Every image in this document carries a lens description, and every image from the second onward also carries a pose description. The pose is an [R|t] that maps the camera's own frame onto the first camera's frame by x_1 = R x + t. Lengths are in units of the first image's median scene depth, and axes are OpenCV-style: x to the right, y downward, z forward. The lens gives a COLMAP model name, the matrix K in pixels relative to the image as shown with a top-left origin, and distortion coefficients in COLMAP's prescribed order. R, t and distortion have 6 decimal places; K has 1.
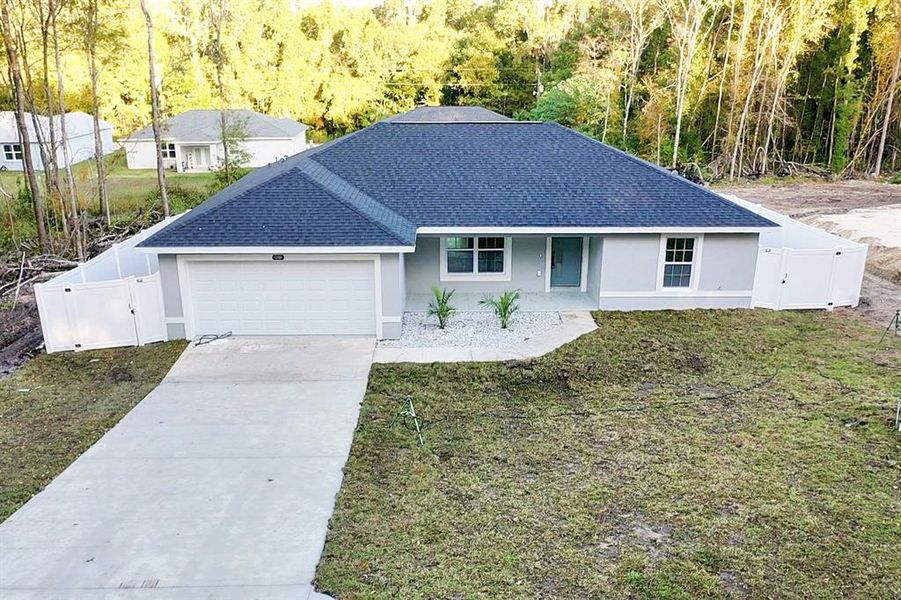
lens RADIAL K [[738.4, 0, 448.7], [0, 738.4, 296.5], [0, 0, 1]] dist [-0.059295, 0.037055]
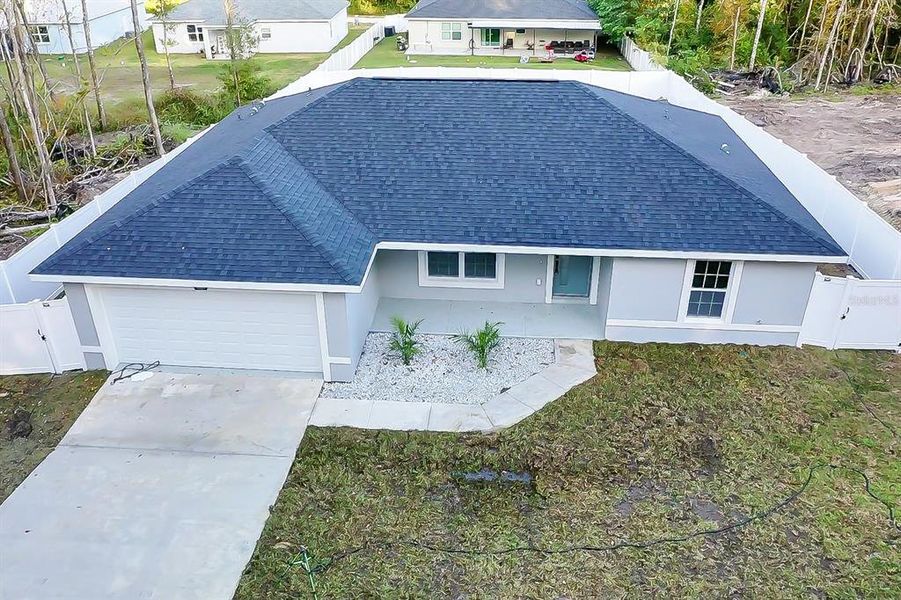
lens RADIAL K [[738.4, 0, 448.7], [0, 738.4, 296.5], [0, 0, 1]] dist [-0.059295, 0.037055]
pose [[0.995330, 0.042831, -0.086508, 0.111791], [-0.025903, 0.981813, 0.188076, -0.197691], [0.092991, -0.184957, 0.978337, 0.215701]]
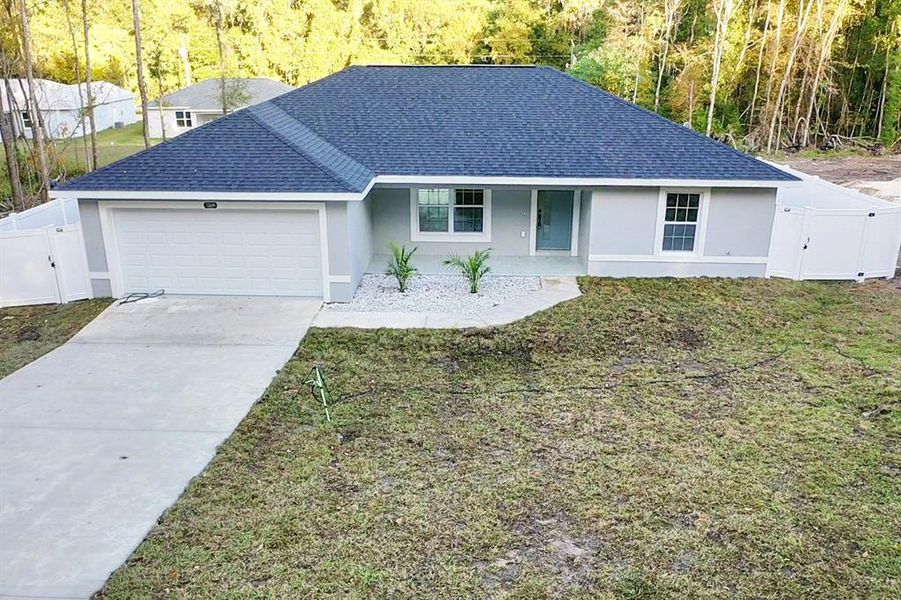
lens RADIAL K [[738.4, 0, 448.7], [0, 738.4, 296.5], [0, 0, 1]] dist [-0.059295, 0.037055]
pose [[0.998324, 0.021037, -0.053911, 0.098182], [-0.019791, 0.999527, 0.023549, 0.028498], [0.054381, -0.022443, 0.998268, 0.135669]]
